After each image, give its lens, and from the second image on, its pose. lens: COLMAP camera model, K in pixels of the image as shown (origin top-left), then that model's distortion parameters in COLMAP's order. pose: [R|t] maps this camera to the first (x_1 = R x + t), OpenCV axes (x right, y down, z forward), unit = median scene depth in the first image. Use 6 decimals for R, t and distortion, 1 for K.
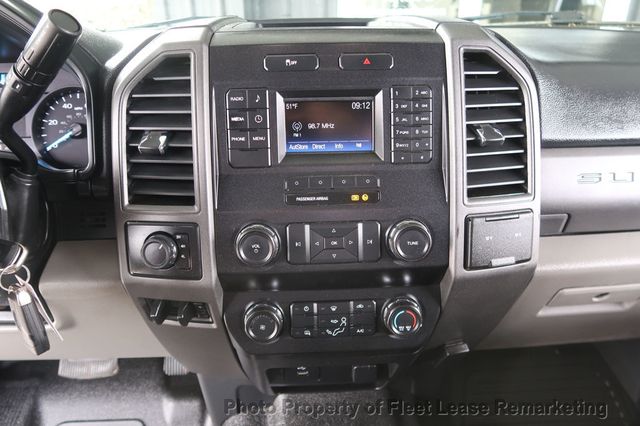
lens RADIAL K [[442.4, 0, 318.6], [0, 442.4, 211.7], [0, 0, 1]] dist [-0.026457, 0.008837]
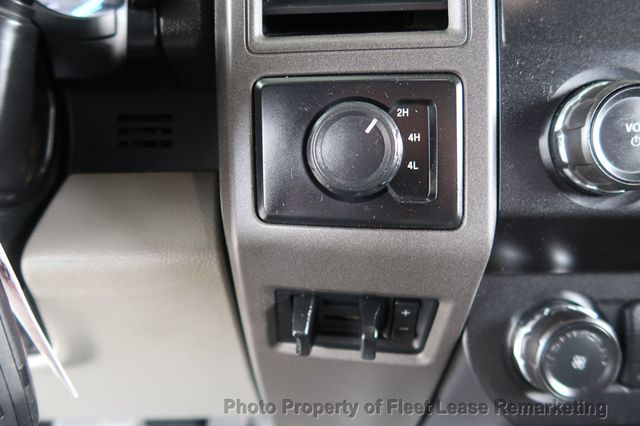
lens RADIAL K [[442.4, 0, 318.6], [0, 442.4, 211.7], [0, 0, 1]] dist [-0.026457, 0.008837]
pose [[0.999974, 0.005948, -0.004031, -0.353048], [-0.006241, 0.996988, -0.077303, 0.154669], [0.003559, 0.077326, 0.997000, 0.579376]]
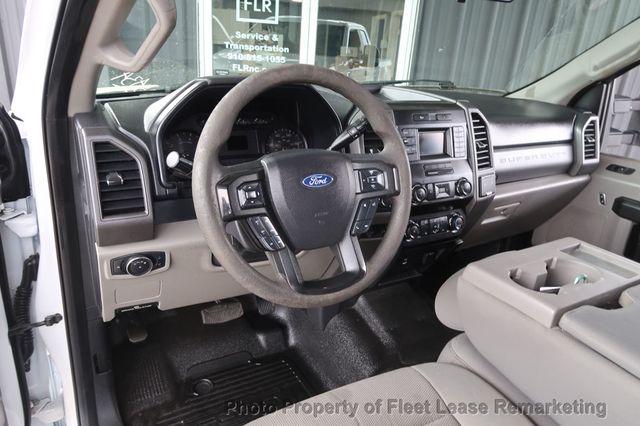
lens RADIAL K [[442.4, 0, 318.6], [0, 442.4, 211.7], [0, 0, 1]] dist [-0.026457, 0.008837]
pose [[0.885892, -0.095834, 0.453885, -1.553521], [0.111967, 0.993674, -0.008731, 0.122234], [-0.450176, 0.058554, 0.891018, -0.795384]]
